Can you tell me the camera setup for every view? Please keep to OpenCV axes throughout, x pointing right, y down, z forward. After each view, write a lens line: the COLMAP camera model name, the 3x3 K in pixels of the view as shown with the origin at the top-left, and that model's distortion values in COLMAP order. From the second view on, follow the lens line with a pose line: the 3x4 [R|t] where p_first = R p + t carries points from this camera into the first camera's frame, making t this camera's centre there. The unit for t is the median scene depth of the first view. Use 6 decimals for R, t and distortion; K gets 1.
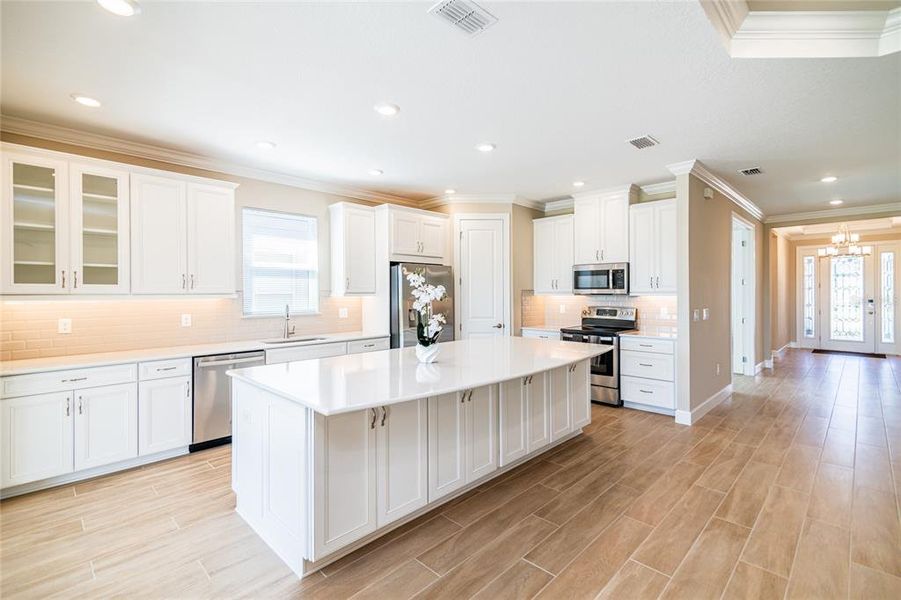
lens RADIAL K [[409.8, 0, 458.6], [0, 409.8, 294.3], [0, 0, 1]] dist [0.013950, -0.000426]
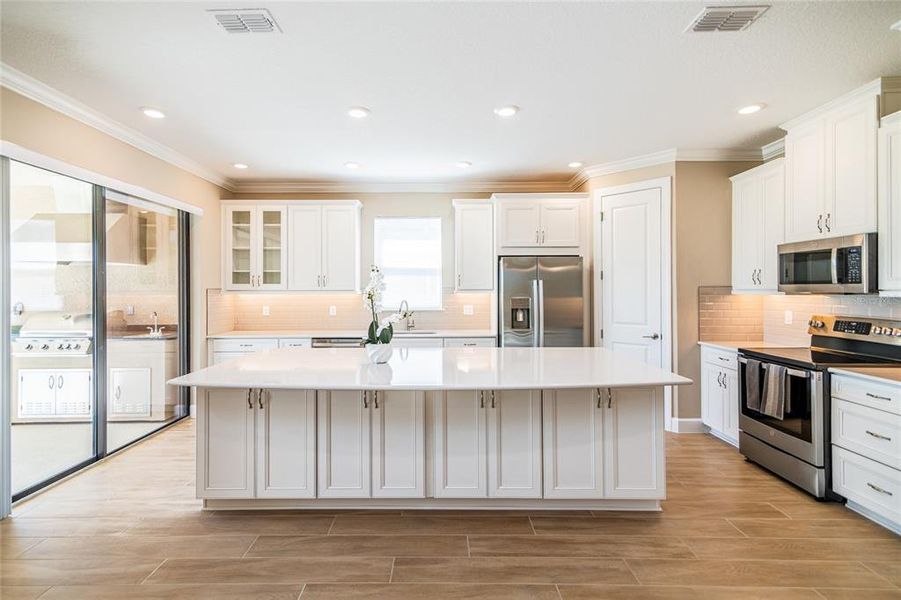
lens RADIAL K [[427.7, 0, 425.2], [0, 427.7, 291.3], [0, 0, 1]] dist [0.014012, 0.000509]
pose [[0.694399, 0.004513, -0.719576, 0.436467], [-0.004757, 0.999987, 0.001681, -0.001654], [0.719574, 0.002256, 0.694412, 0.228796]]
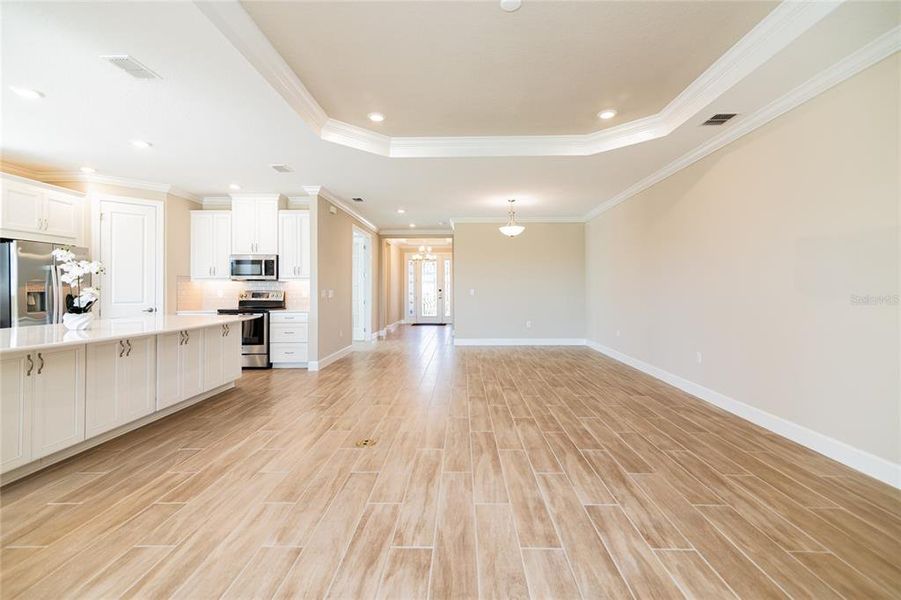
lens RADIAL K [[409.8, 0, 448.0], [0, 409.8, 283.9], [0, 0, 1]] dist [0.013950, -0.000426]
pose [[0.738592, 0.010587, 0.674070, -0.055905], [0.001856, 0.999841, -0.017738, 0.037821], [-0.674151, 0.014353, 0.738454, -0.308952]]
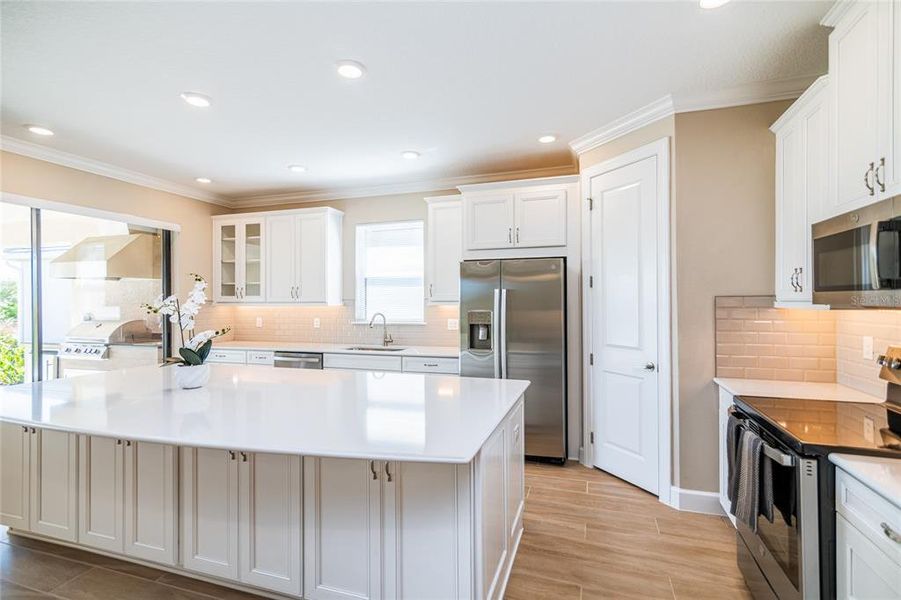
lens RADIAL K [[409.8, 0, 429.7], [0, 409.8, 302.5], [0, 0, 1]] dist [0.013950, -0.000426]
pose [[0.439464, 0.004957, -0.898247, 0.528066], [-0.002563, 0.999988, 0.004264, -0.005069], [0.898257, 0.000429, 0.439471, 0.642247]]
